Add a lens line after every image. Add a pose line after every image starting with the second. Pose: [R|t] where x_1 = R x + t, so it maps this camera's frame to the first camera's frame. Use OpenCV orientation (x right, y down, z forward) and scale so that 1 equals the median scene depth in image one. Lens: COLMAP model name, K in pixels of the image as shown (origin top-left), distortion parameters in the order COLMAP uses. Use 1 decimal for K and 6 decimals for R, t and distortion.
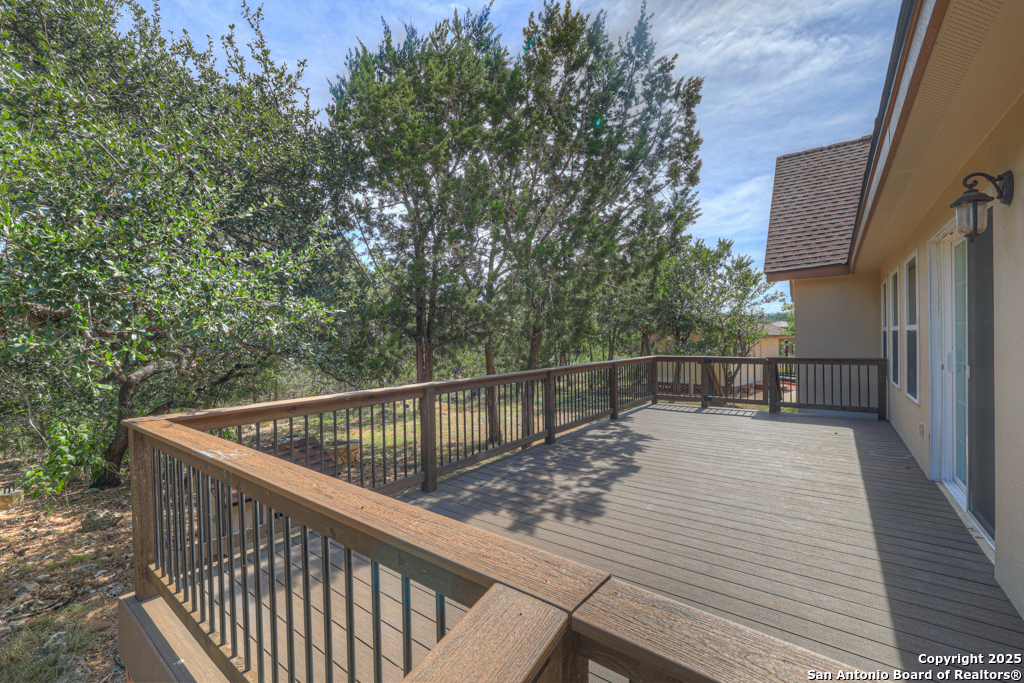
lens RADIAL K [[423.4, 0, 517.1], [0, 423.4, 348.1], [0, 0, 1]] dist [-0.002315, -0.000187]
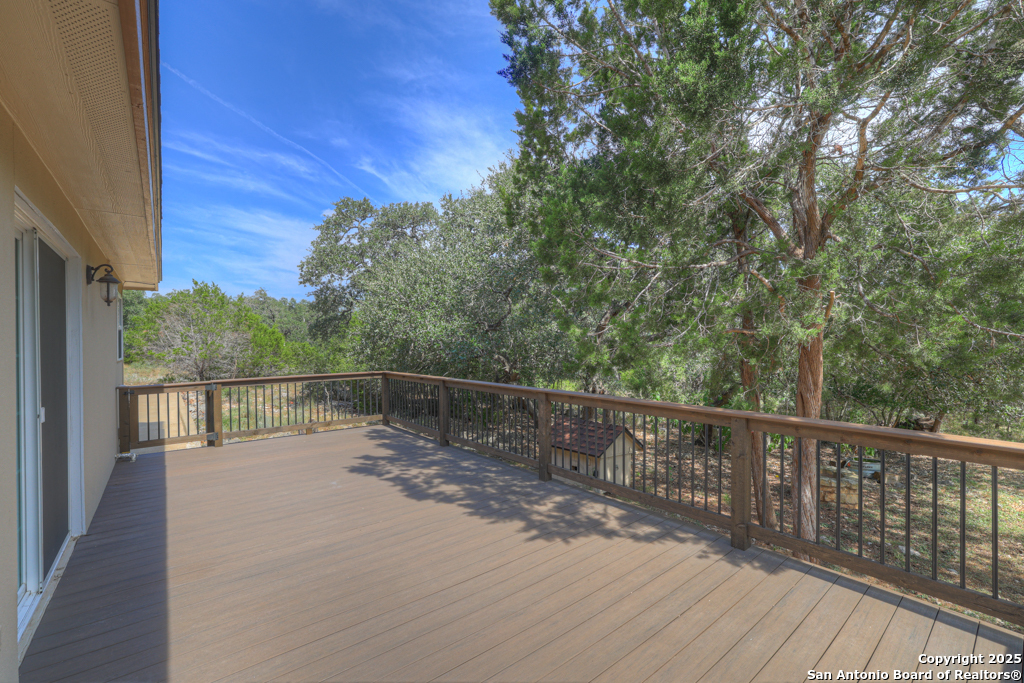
lens RADIAL K [[423.4, 0, 517.1], [0, 423.4, 348.1], [0, 0, 1]] dist [-0.002315, -0.000187]
pose [[-0.235710, 0.021702, -0.971581, 1.123011], [-0.007760, 0.999677, 0.024212, -0.068121], [0.971792, 0.013247, -0.235466, 1.425903]]
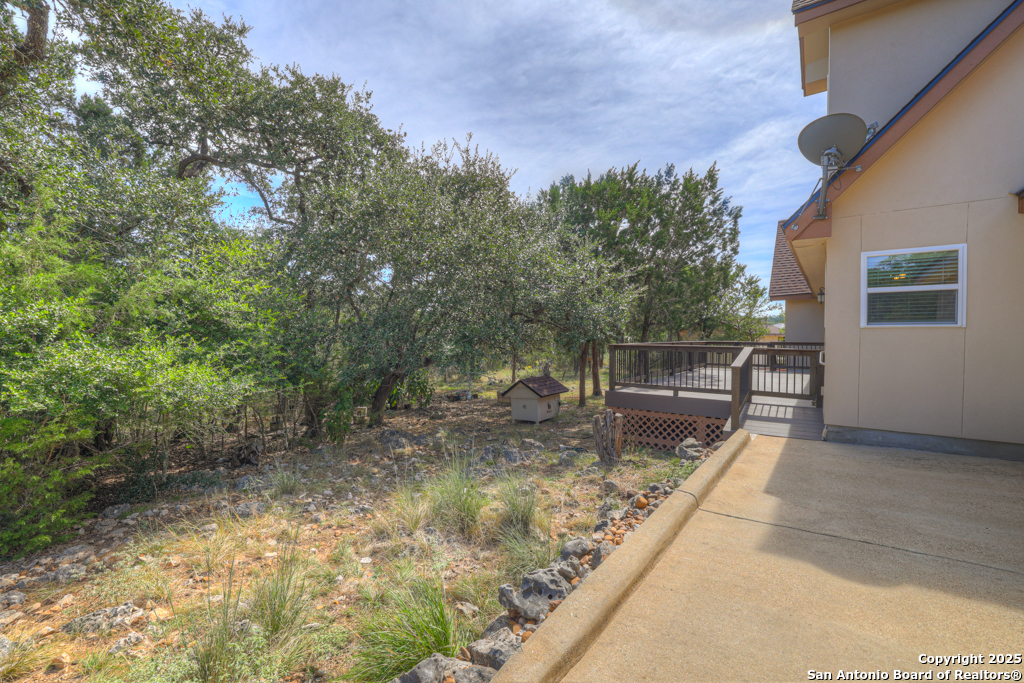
lens RADIAL K [[423.4, 0, 517.1], [0, 423.4, 348.1], [0, 0, 1]] dist [-0.002315, -0.000187]
pose [[0.999623, 0.027451, -0.000501, -0.310264], [-0.027442, 0.999538, 0.013087, 0.030275], [0.000860, -0.013068, 0.999914, -0.519580]]
